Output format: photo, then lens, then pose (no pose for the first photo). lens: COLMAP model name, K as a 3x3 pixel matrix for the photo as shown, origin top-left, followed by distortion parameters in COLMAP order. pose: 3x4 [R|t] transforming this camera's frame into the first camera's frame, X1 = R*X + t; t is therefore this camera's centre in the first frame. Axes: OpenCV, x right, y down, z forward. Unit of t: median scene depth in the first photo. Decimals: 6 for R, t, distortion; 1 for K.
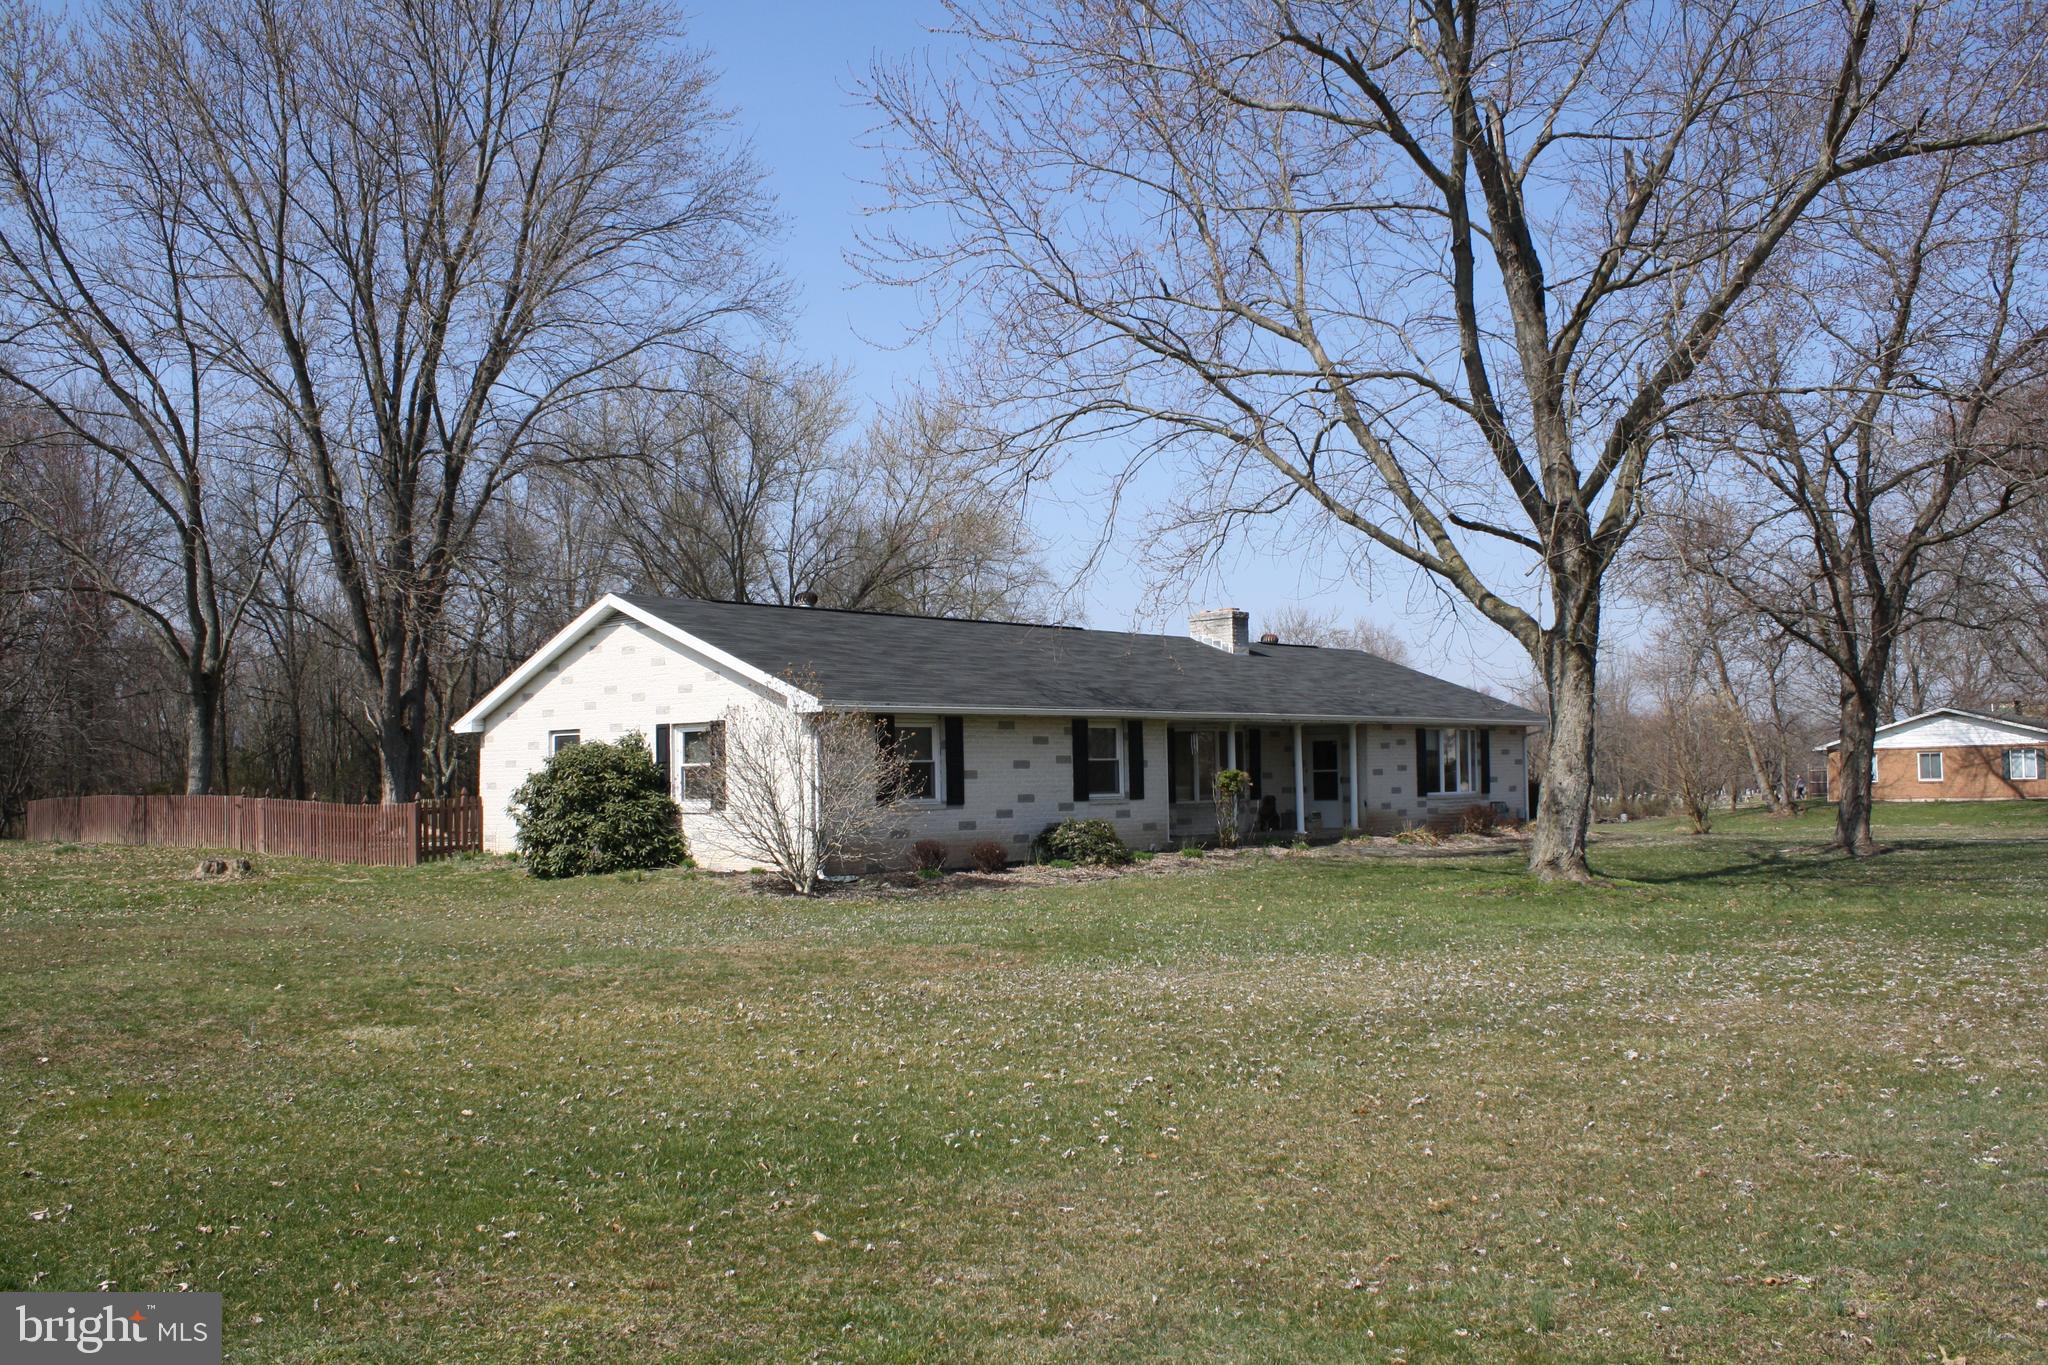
lens RADIAL K [[1721.9, 0, 1018.6], [0, 1721.9, 671.3], [0, 0, 1]] dist [-0.140456, 0.045501]
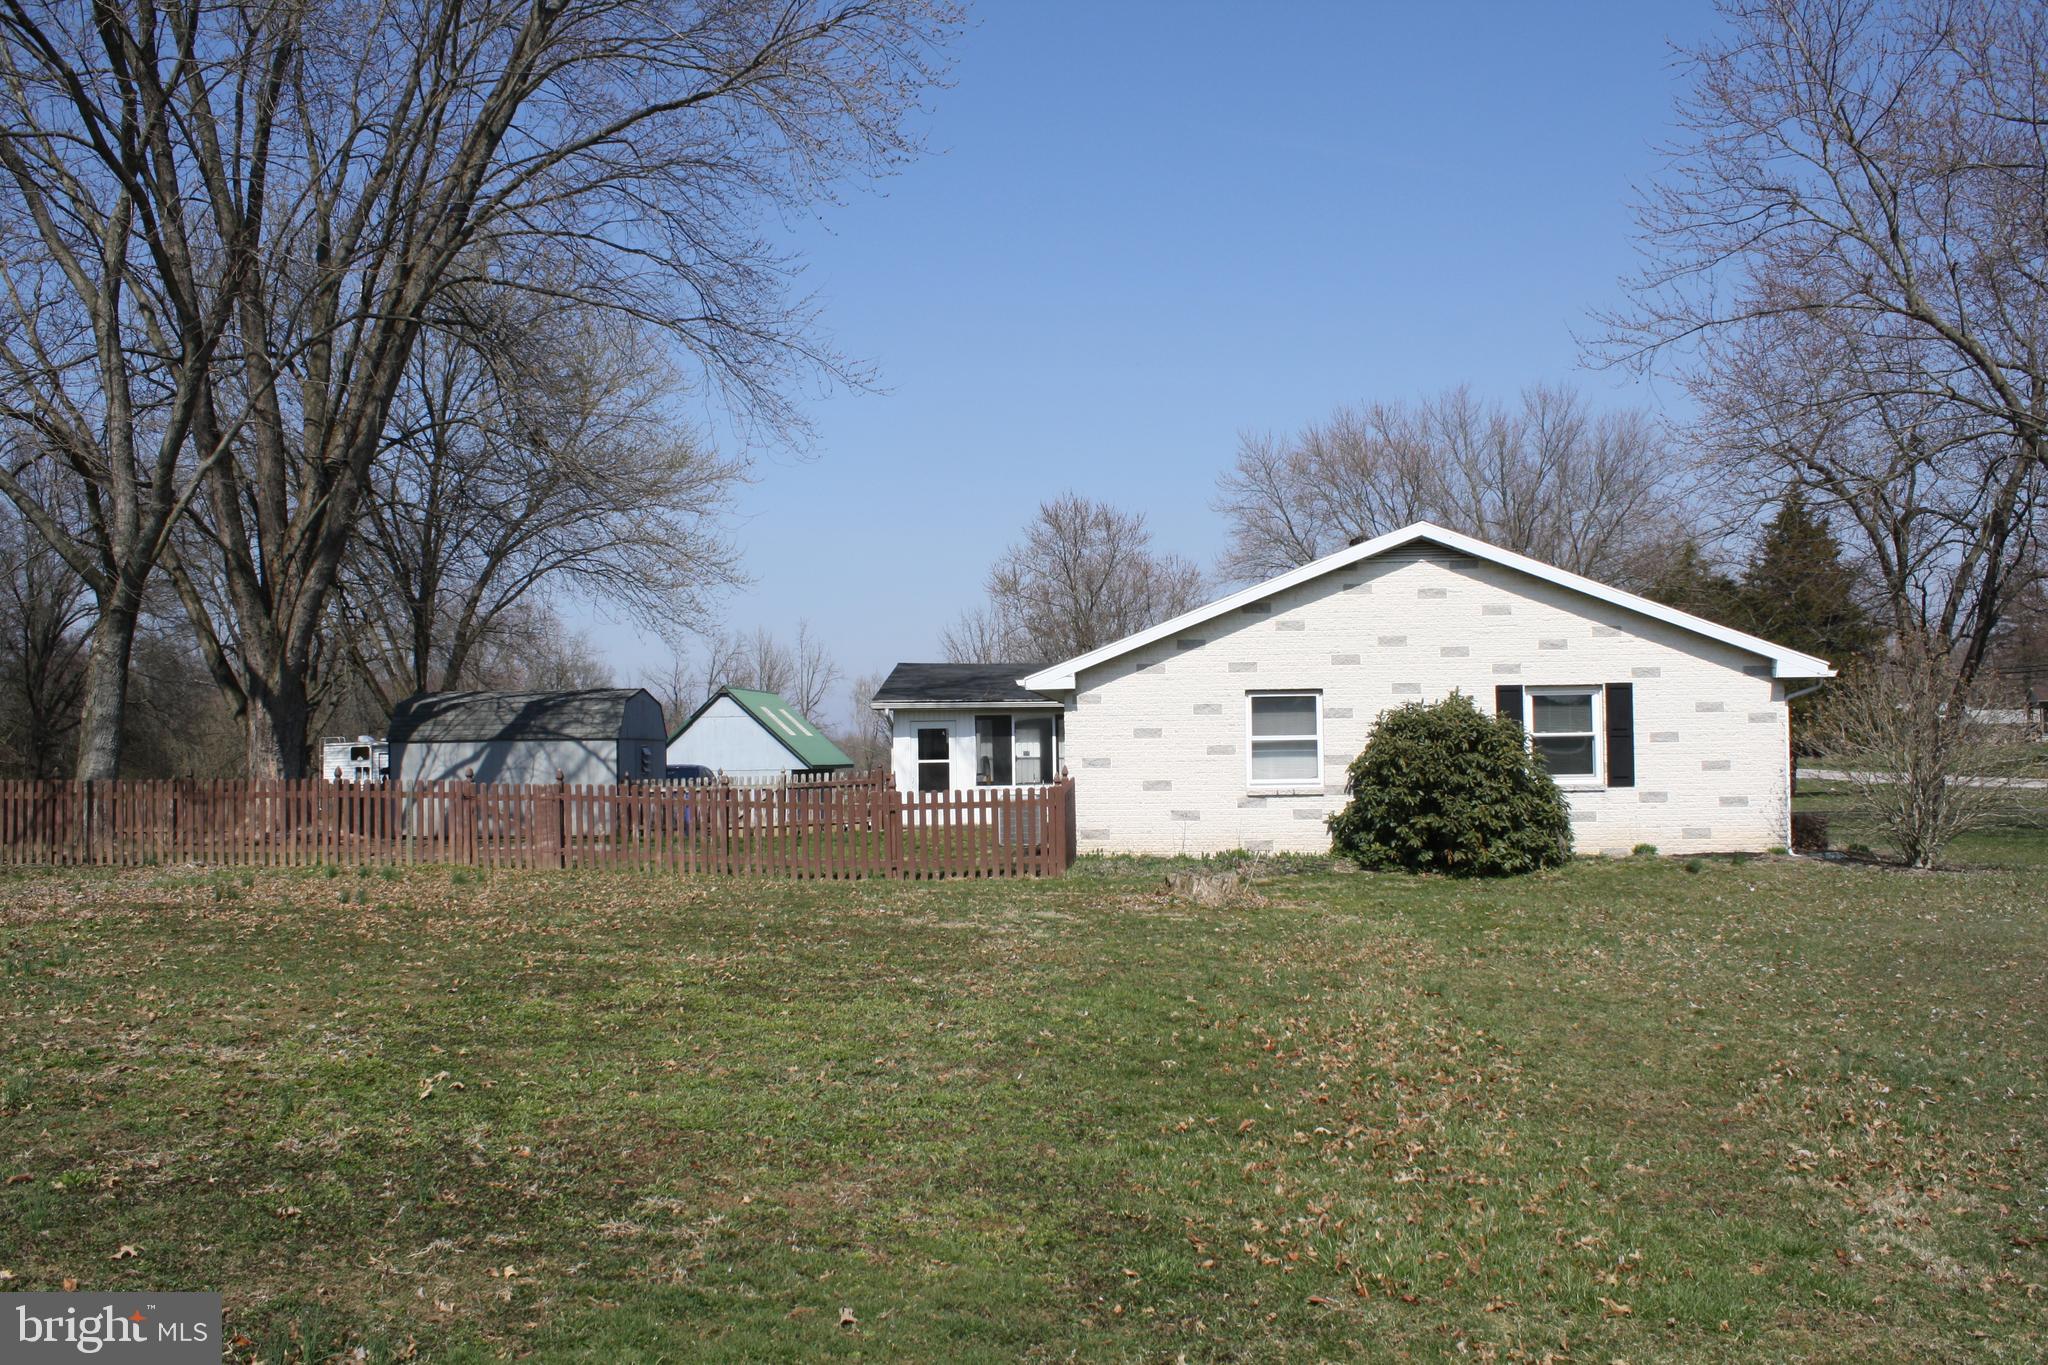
lens RADIAL K [[1721.9, 0, 1018.4], [0, 1721.9, 663.7], [0, 0, 1]] dist [-0.140456, 0.045501]
pose [[0.784856, 0.038789, 0.618463, -0.871331], [-0.040027, 0.999128, -0.011868, 0.038054], [-0.618384, -0.015441, 0.785724, 0.471302]]
